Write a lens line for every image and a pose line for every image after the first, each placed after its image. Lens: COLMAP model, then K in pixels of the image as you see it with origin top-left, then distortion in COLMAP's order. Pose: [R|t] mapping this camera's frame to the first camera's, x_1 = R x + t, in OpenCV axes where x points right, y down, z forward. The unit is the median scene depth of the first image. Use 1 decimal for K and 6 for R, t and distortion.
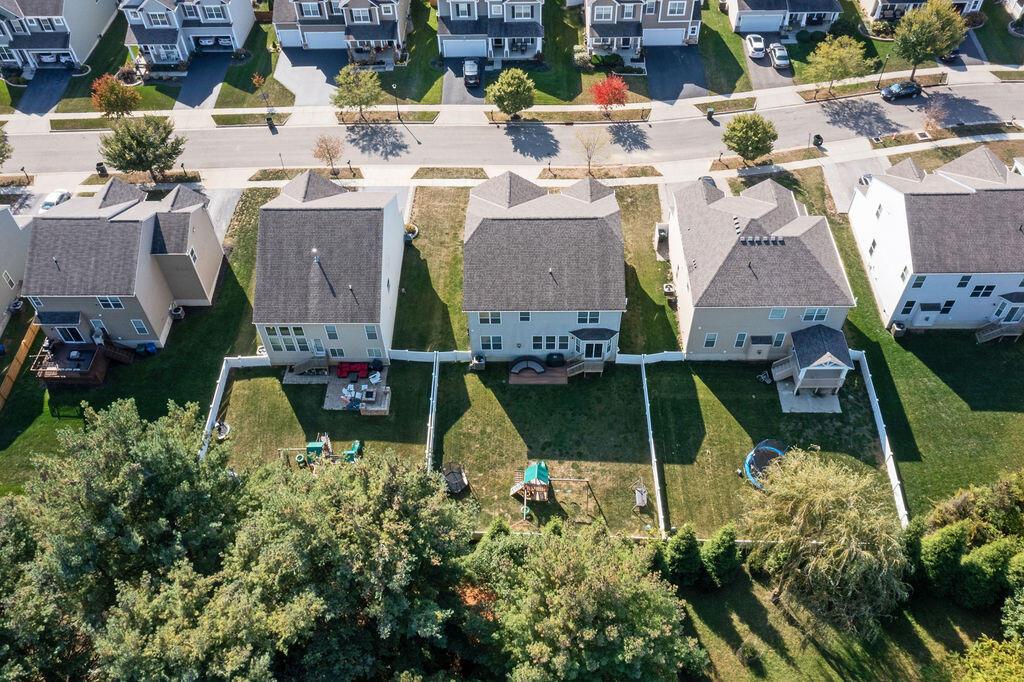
lens RADIAL K [[882.3, 0, 508.8], [0, 882.3, 356.1], [0, 0, 1]] dist [-0.006216, -0.007198]
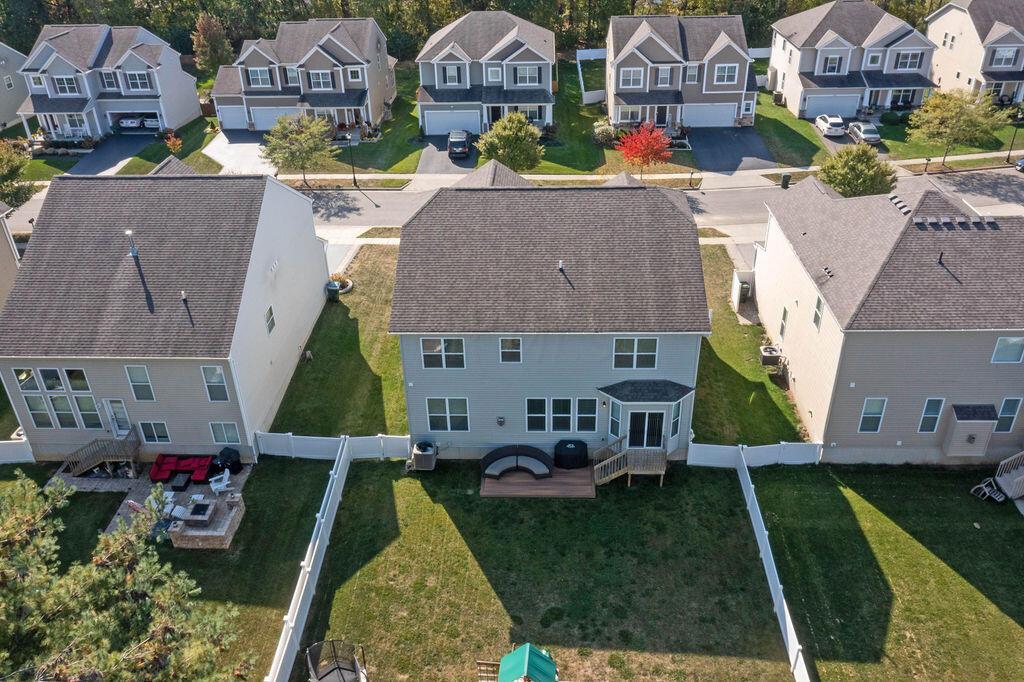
lens RADIAL K [[855.4, 0, 511.9], [0, 855.4, 334.2], [0, 0, 1]] dist [-0.004283, 0.000793]
pose [[0.999726, 0.012612, -0.019698, 0.026986], [-0.018519, 0.941246, -0.337213, 0.108539], [0.014287, 0.337486, 0.941222, 0.503781]]
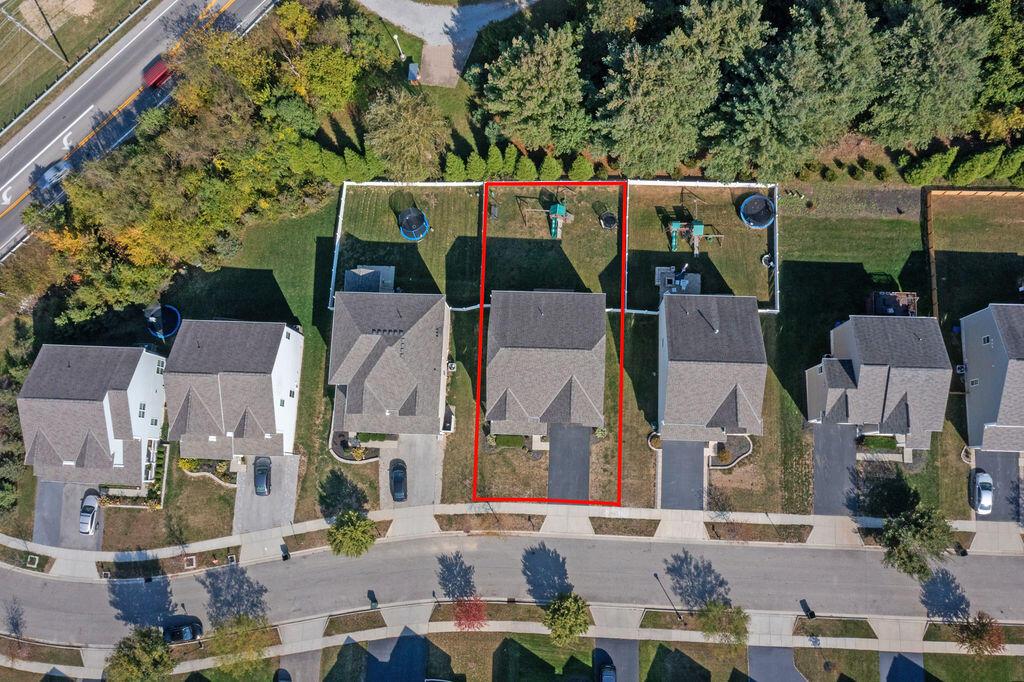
lens RADIAL K [[882.3, 0, 508.8], [0, 882.3, 356.1], [0, 0, 1]] dist [-0.006216, -0.007198]
pose [[-0.996090, -0.009051, 0.087878, -0.021937], [0.075349, -0.606338, 0.791629, -1.188678], [0.046118, 0.795156, 0.604649, 0.199946]]
